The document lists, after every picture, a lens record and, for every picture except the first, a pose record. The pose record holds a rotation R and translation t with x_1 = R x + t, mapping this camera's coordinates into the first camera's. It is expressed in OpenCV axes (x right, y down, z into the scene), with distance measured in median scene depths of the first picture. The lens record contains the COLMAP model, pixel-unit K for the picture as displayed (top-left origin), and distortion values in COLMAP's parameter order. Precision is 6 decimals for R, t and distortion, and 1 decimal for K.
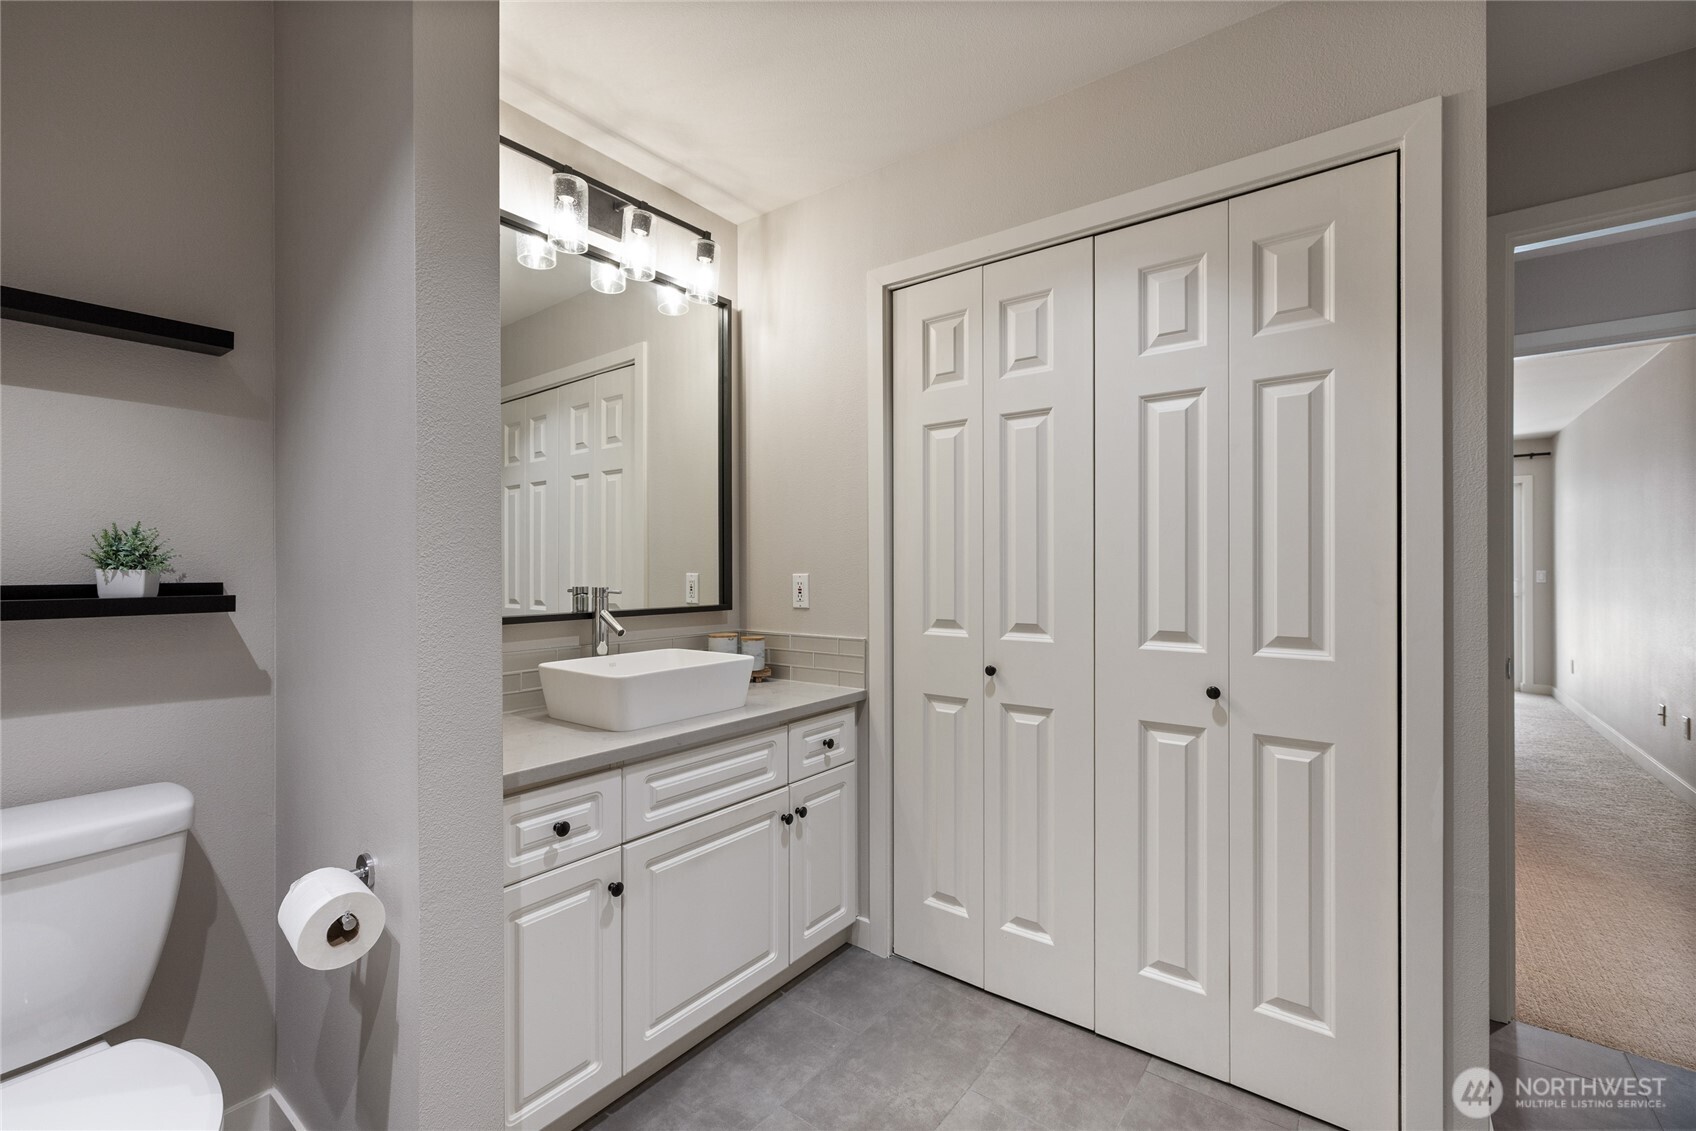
lens RADIAL K [[710.5, 0, 841.2], [0, 710.5, 571.1], [0, 0, 1]] dist [0.002724, -0.000193]
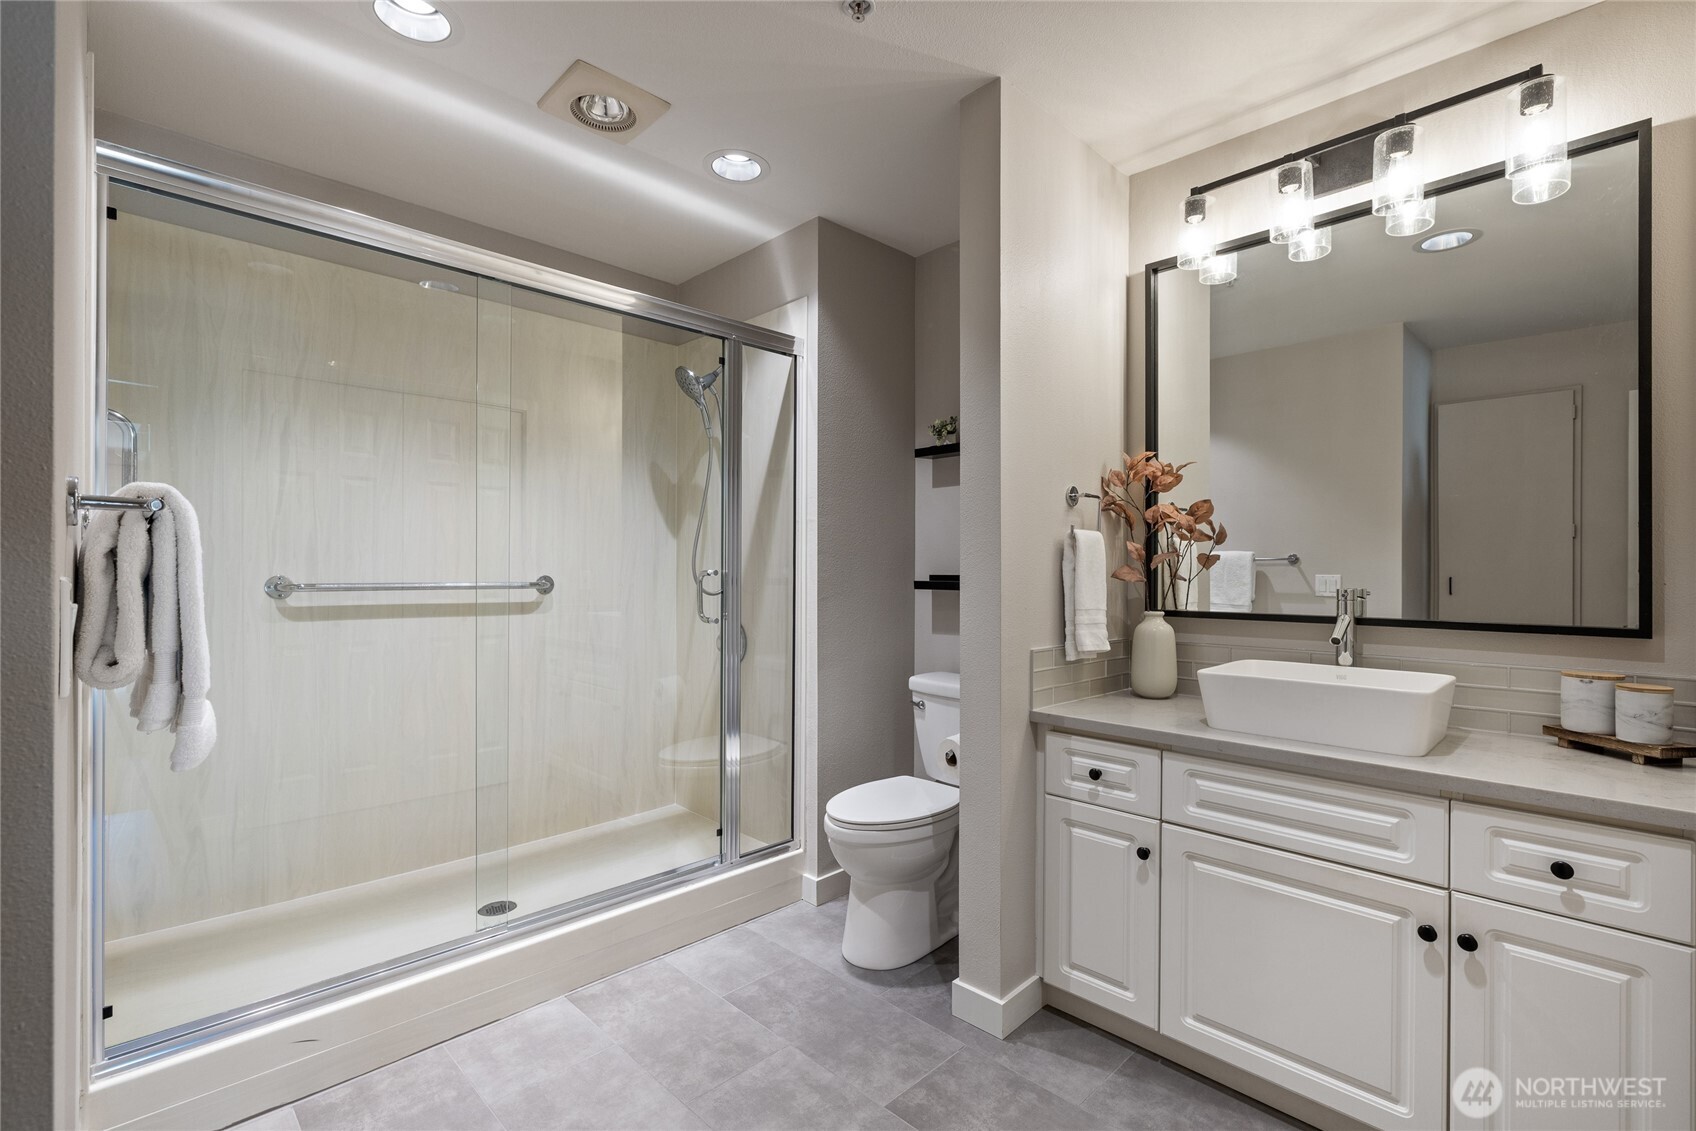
lens RADIAL K [[762.3, 0, 848.0], [0, 762.3, 565.5], [0, 0, 1]] dist [-0.015780, 0.000070]
pose [[-0.131135, 0.001576, -0.991363, 0.714316], [-0.007924, 0.999965, 0.002638, -0.003915], [0.991333, 0.008202, -0.131118, 0.533485]]
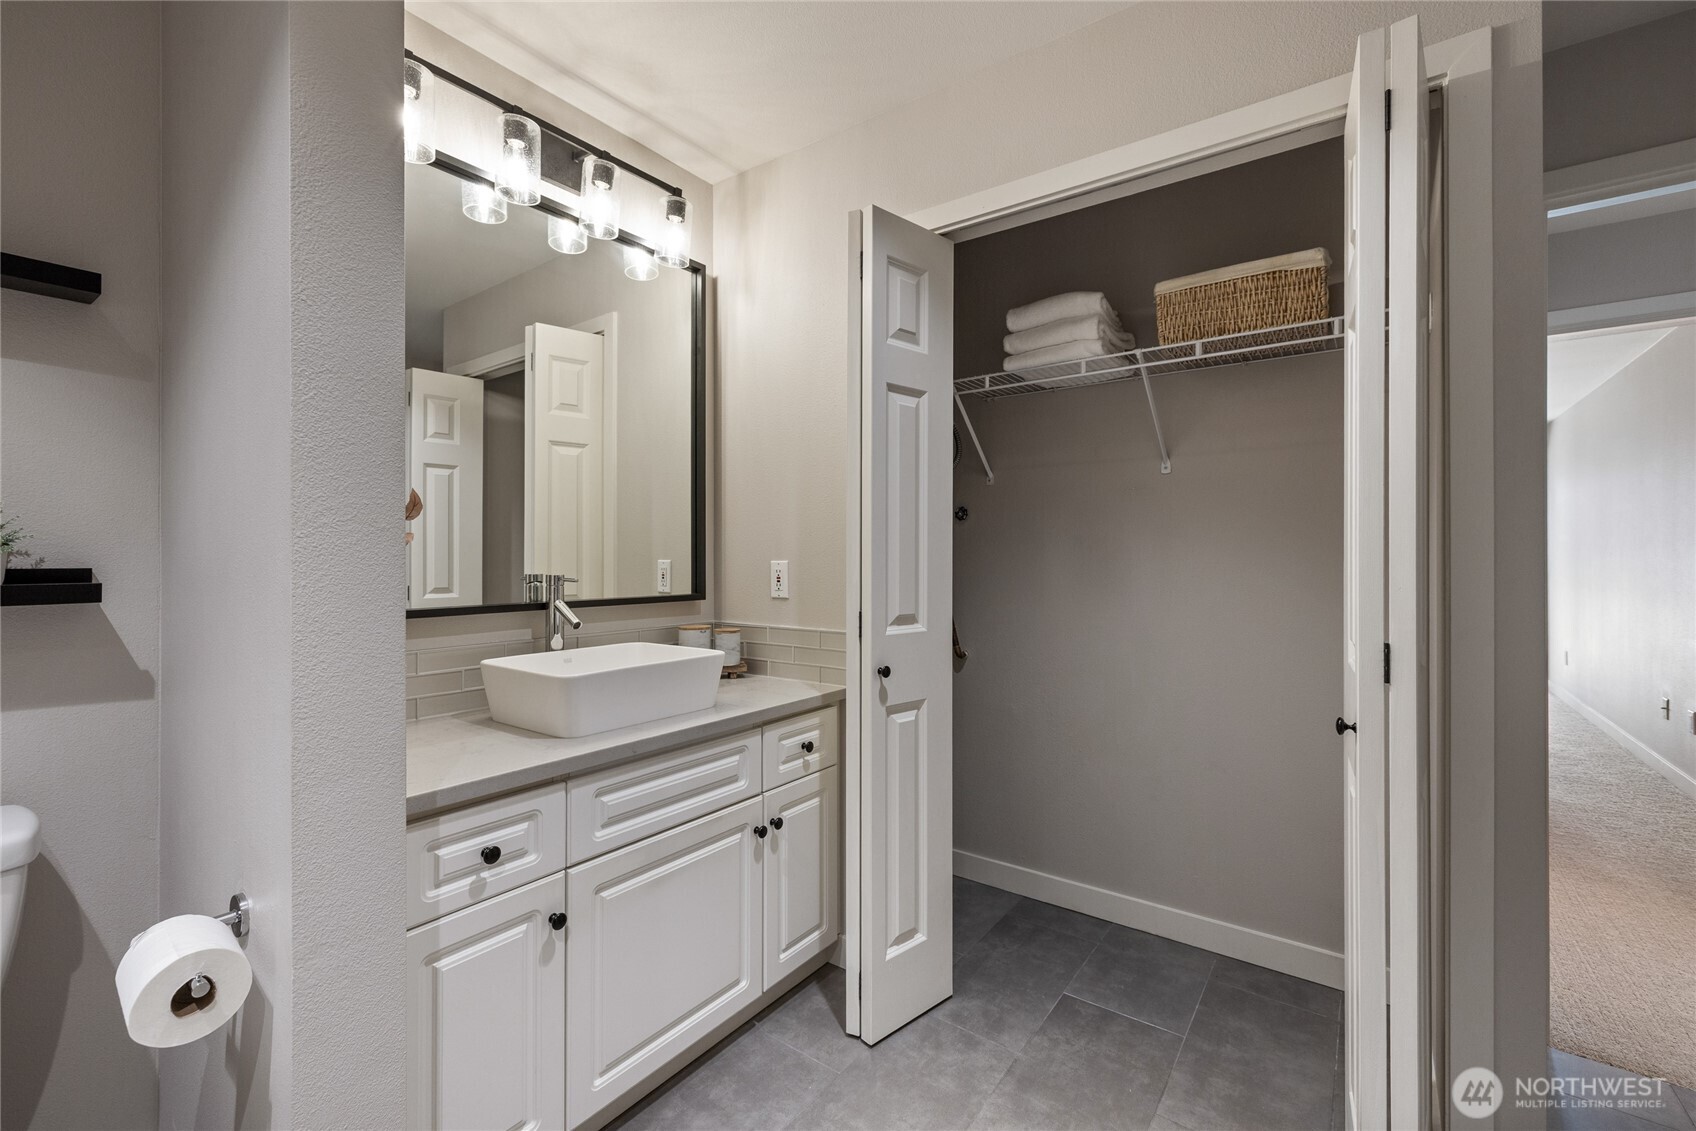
lens RADIAL K [[713.2, 0, 846.5], [0, 713.2, 550.0], [0, 0, 1]] dist [0.003851, 0.000110]
pose [[0.999793, 0.003765, 0.019975, 0.014309], [-0.003501, 0.999906, -0.013254, 0.001832], [-0.020023, 0.013181, 0.999713, 0.086109]]
